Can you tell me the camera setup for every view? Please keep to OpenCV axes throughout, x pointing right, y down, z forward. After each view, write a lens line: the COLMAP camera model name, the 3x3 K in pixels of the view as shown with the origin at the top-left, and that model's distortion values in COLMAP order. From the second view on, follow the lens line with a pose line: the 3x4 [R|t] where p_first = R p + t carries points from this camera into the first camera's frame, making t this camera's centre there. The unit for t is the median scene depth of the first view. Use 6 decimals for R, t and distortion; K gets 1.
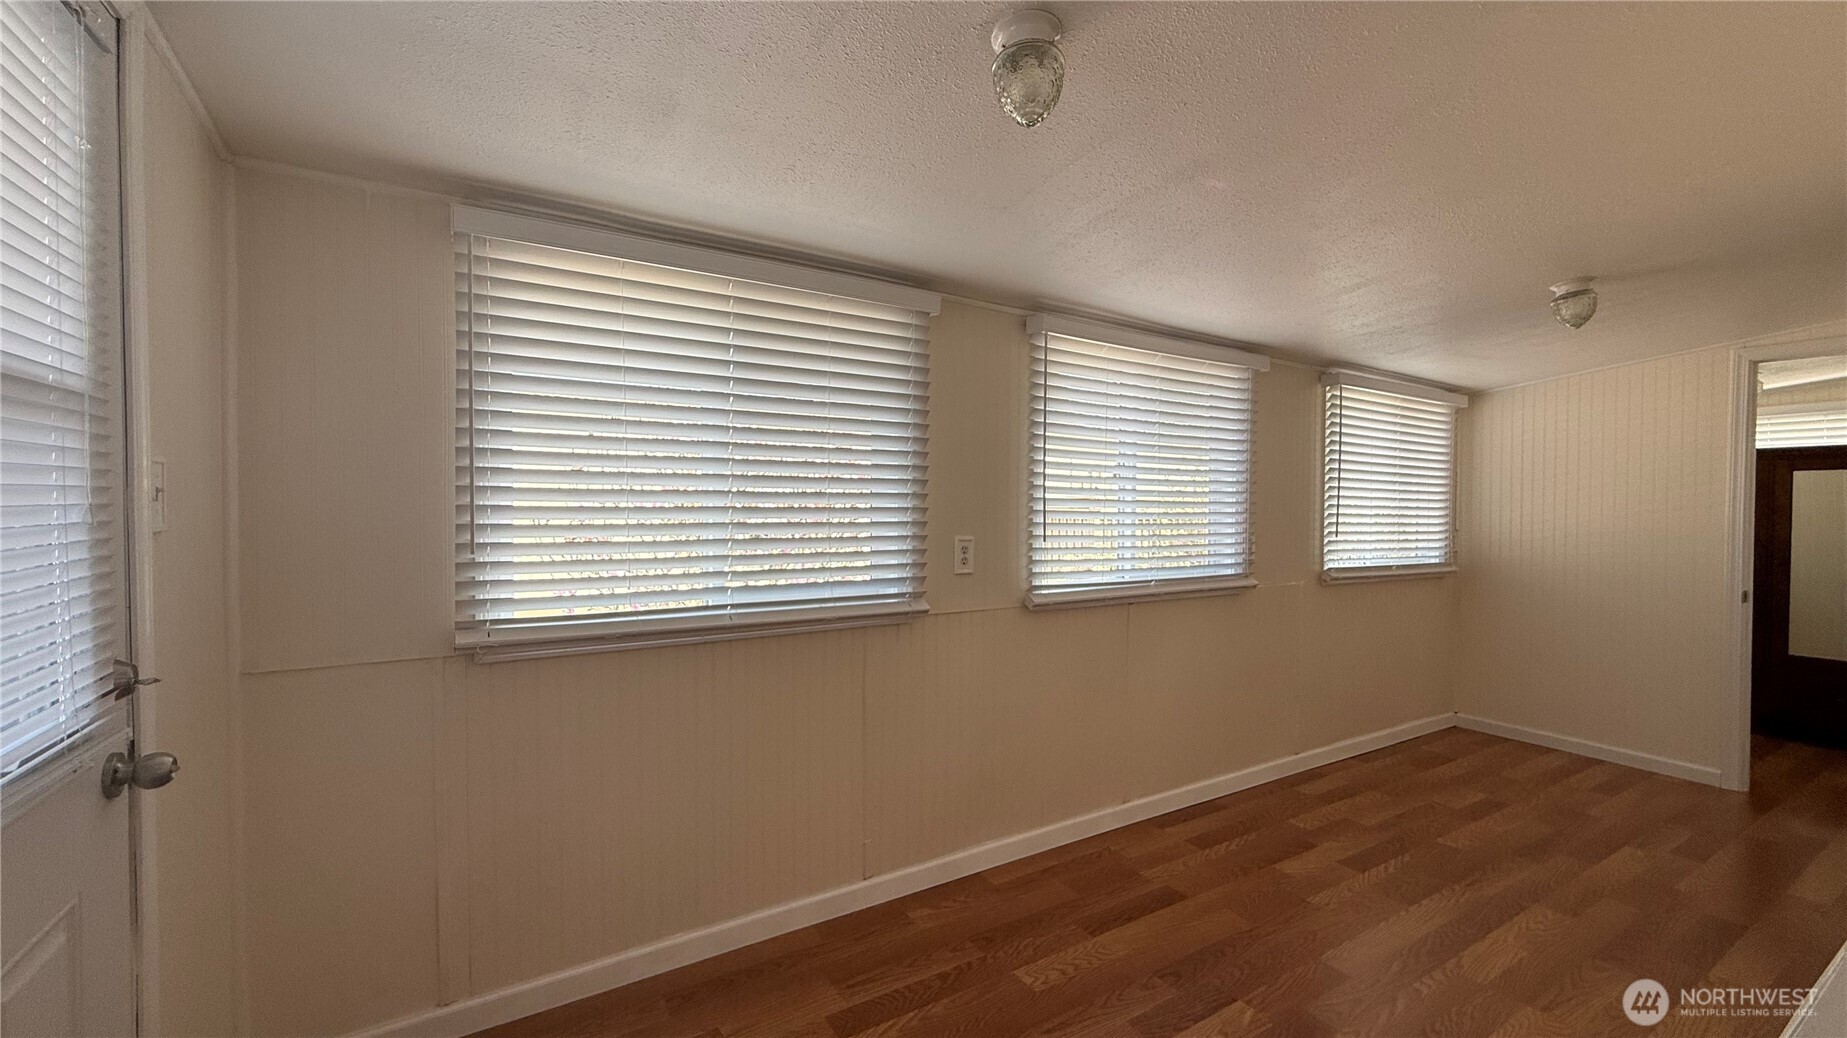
lens RADIAL K [[738.8, 0, 922.8], [0, 738.8, 517.4], [0, 0, 1]] dist [0.003350, -0.000542]
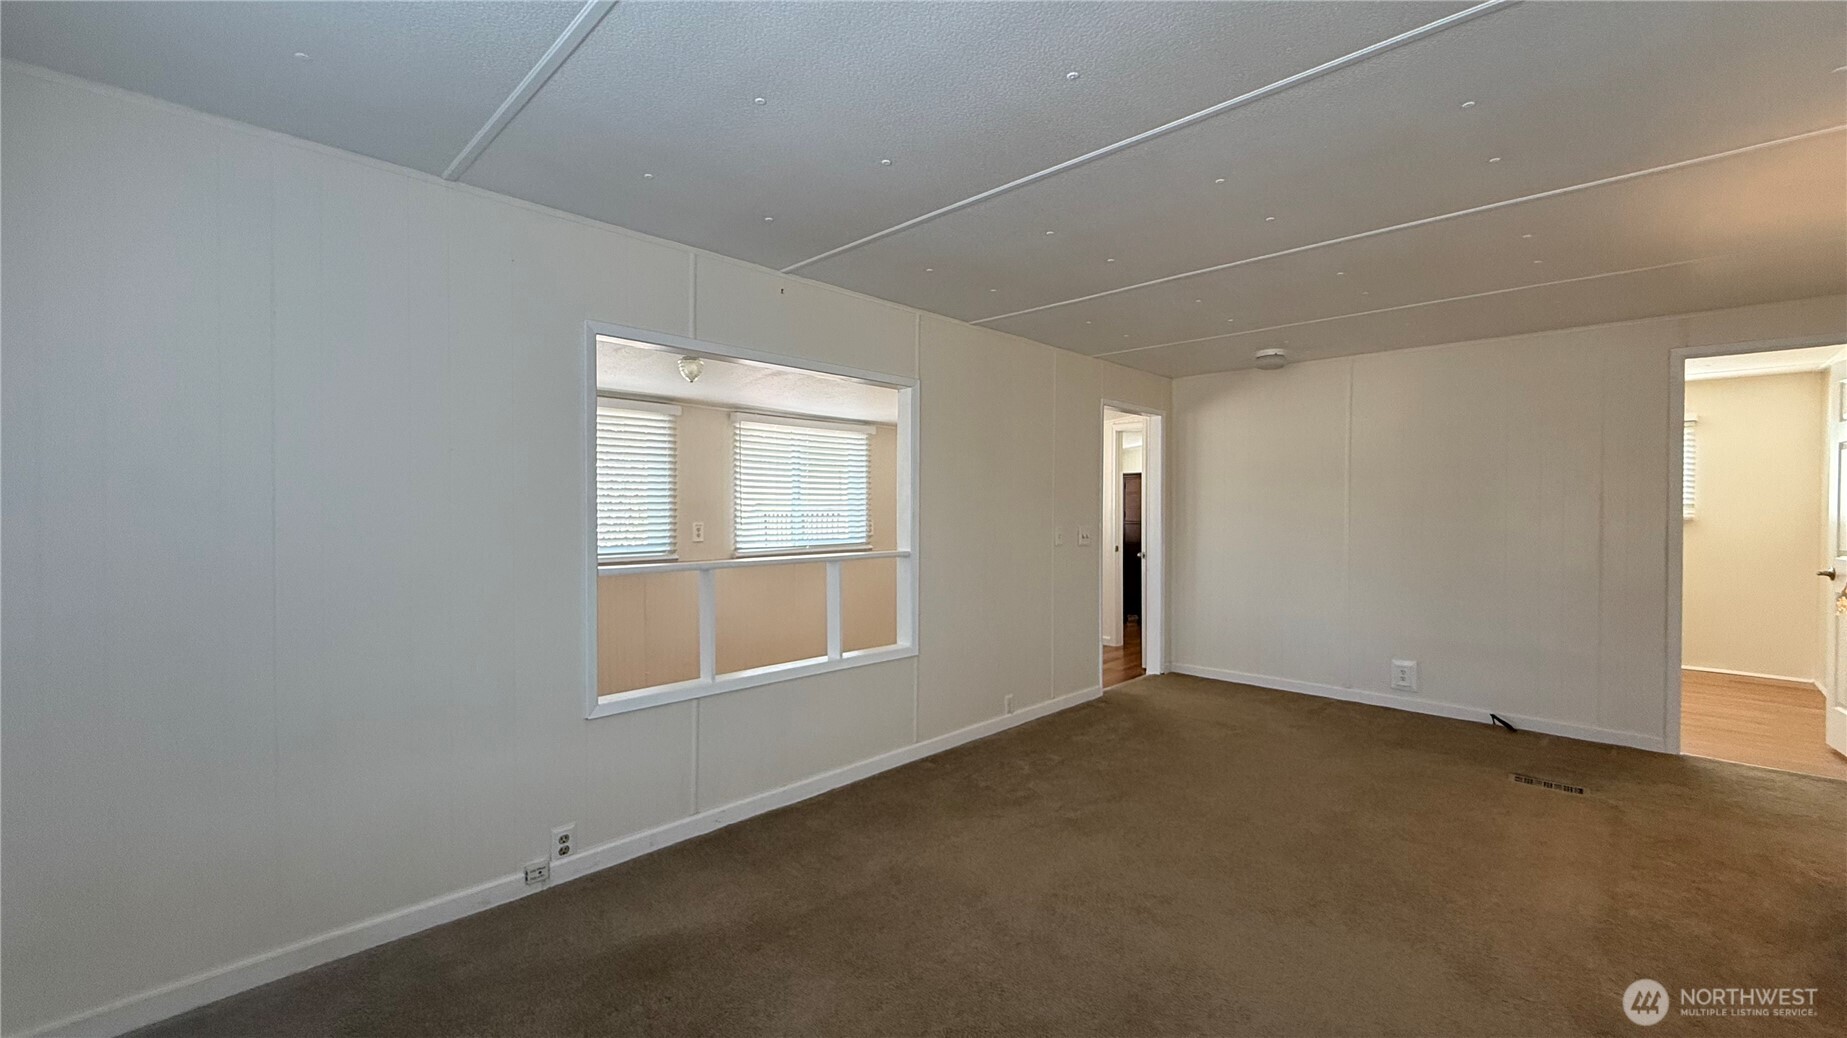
lens RADIAL K [[738.8, 0, 921.3], [0, 738.8, 512.3], [0, 0, 1]] dist [0.003350, -0.000542]
pose [[0.969524, -0.020705, 0.244121, 0.147909], [0.026185, 0.999472, -0.019225, 0.049335], [-0.243594, 0.025032, 0.969554, -1.048263]]
